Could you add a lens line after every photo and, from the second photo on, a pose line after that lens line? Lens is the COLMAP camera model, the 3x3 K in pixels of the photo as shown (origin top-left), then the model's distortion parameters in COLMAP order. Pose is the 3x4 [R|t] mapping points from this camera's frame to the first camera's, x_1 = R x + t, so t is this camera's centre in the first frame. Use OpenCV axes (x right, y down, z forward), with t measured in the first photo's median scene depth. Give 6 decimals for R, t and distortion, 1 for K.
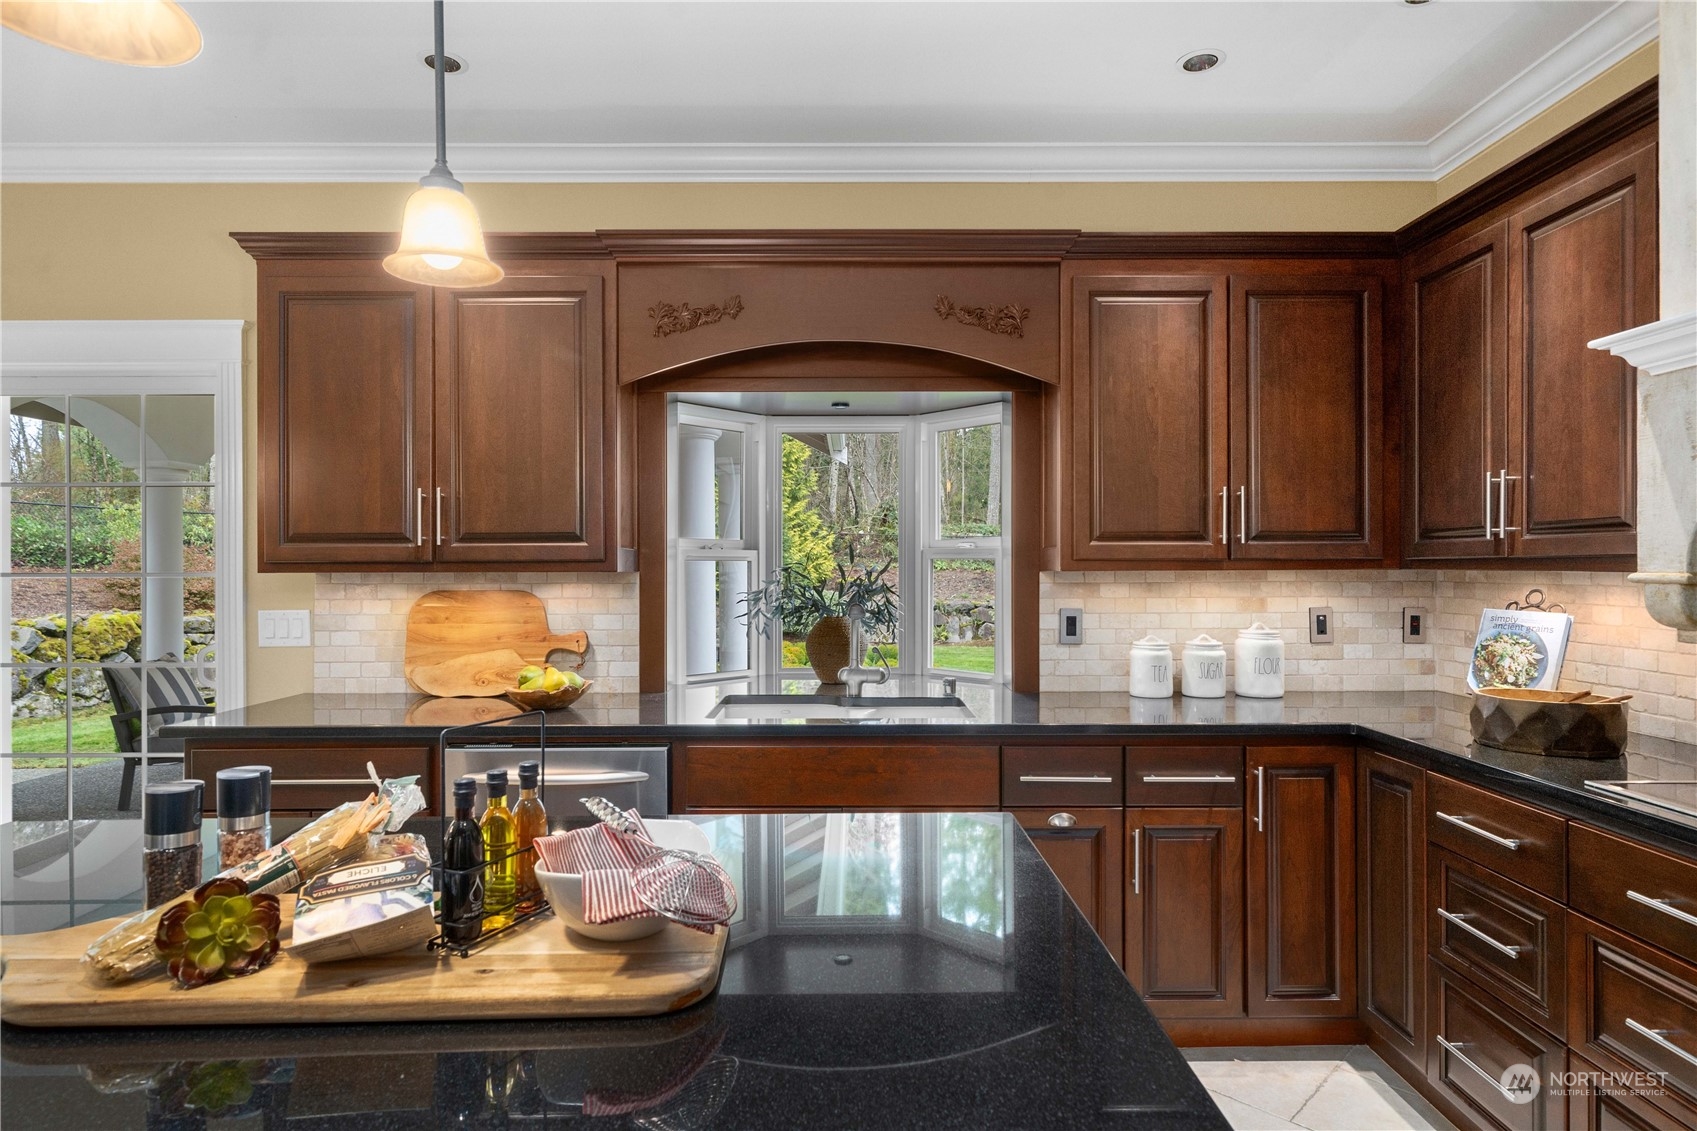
lens RADIAL K [[947.2, 0, 848.5], [0, 947.2, 574.9], [0, 0, 1]] dist [0.000189, 0.001228]
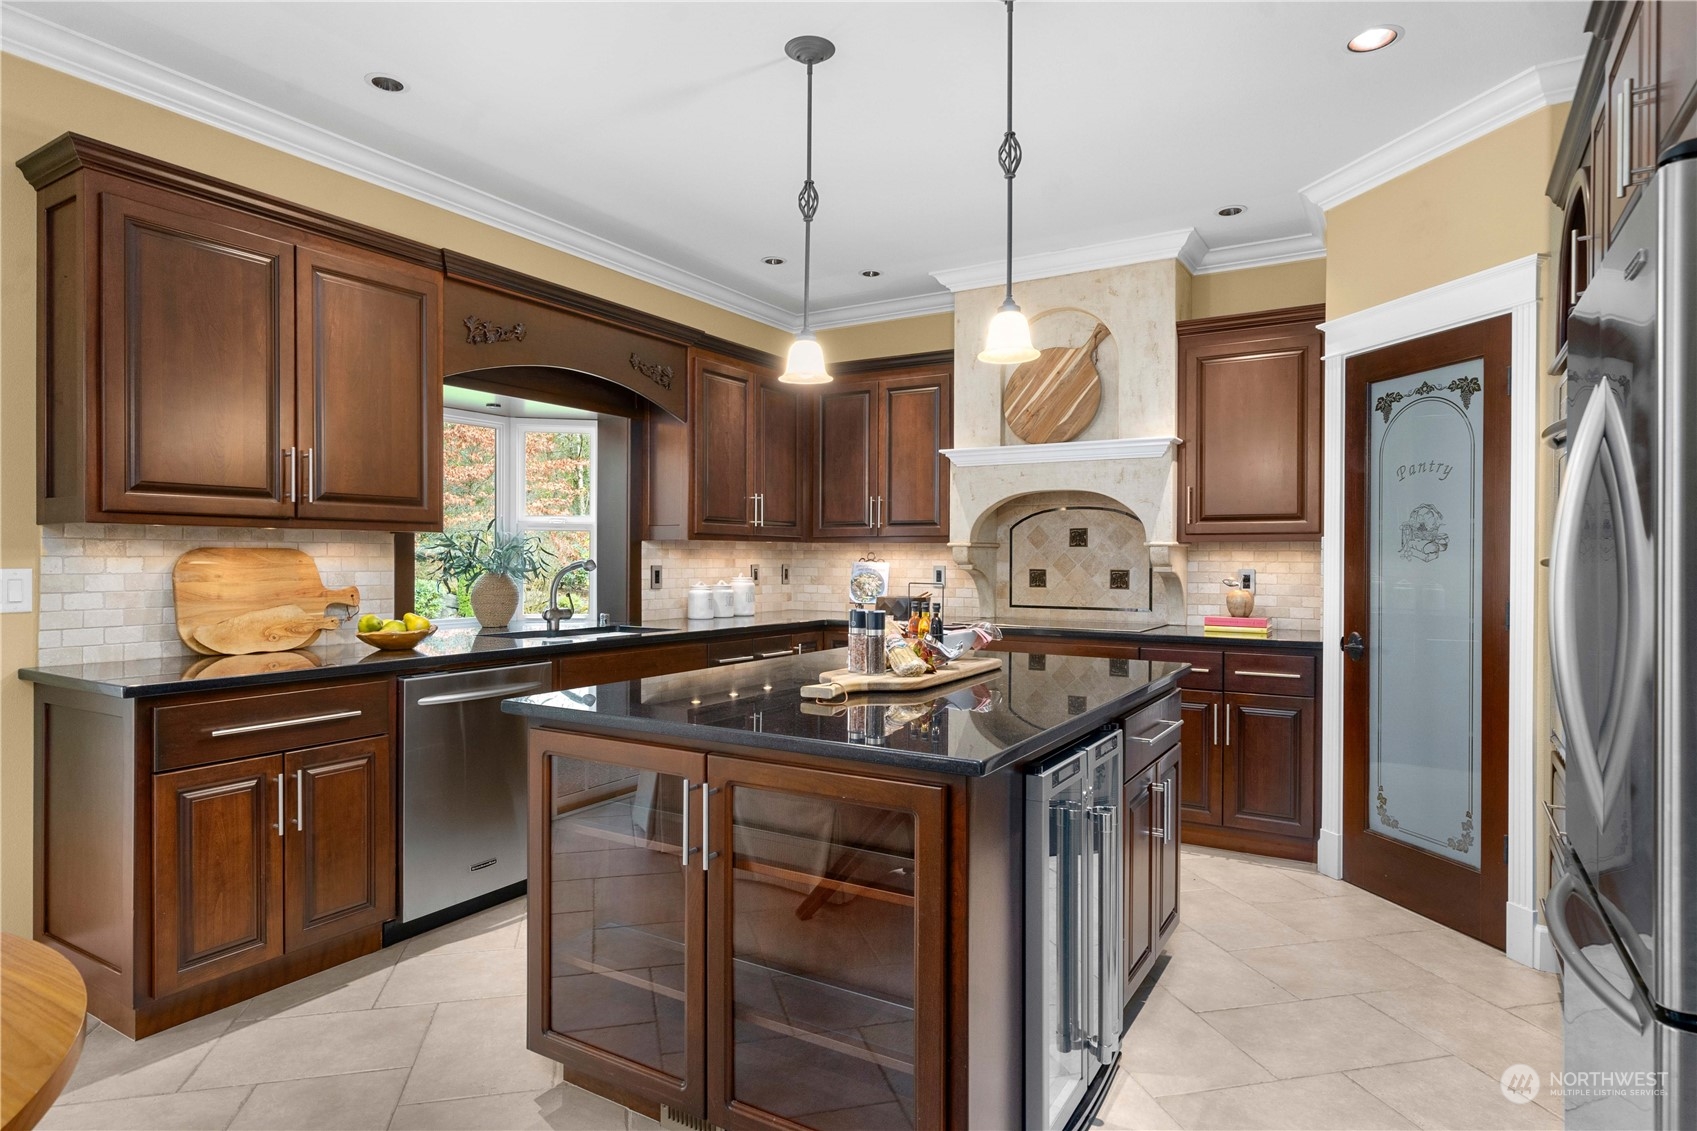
lens RADIAL K [[947.2, 0, 850.8], [0, 947.2, 563.9], [0, 0, 1]] dist [0.000189, 0.001228]
pose [[0.520850, -0.000756, 0.853648, -1.000001], [0.000510, 1.000000, 0.000574, 0.036001], [-0.853648, 0.000137, 0.520850, -0.067264]]
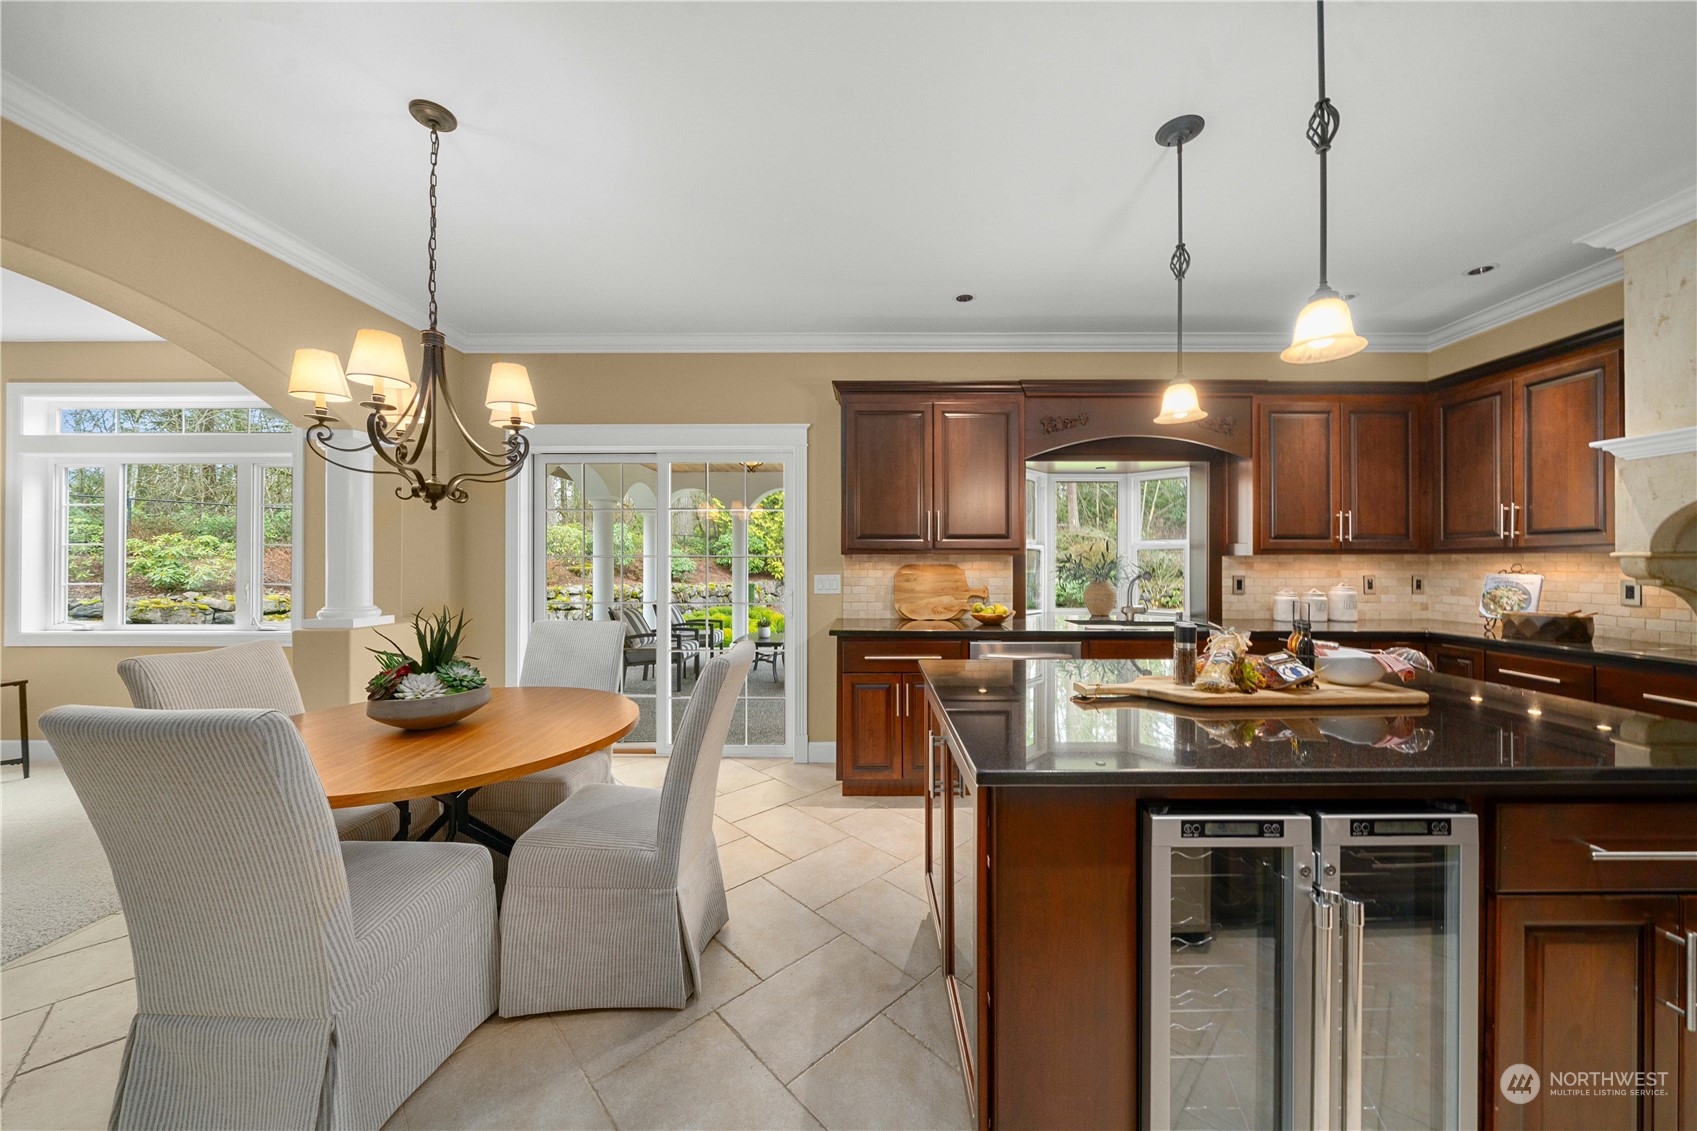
lens RADIAL K [[593.5, 0, 862.8], [0, 593.5, 562.9], [0, 0, 1]] dist [-0.009348, -0.000076]
pose [[0.999932, 0.002941, -0.011313, -0.561891], [-0.003019, 0.999972, -0.006863, 0.023190], [0.011292, 0.006896, 0.999912, -0.217866]]
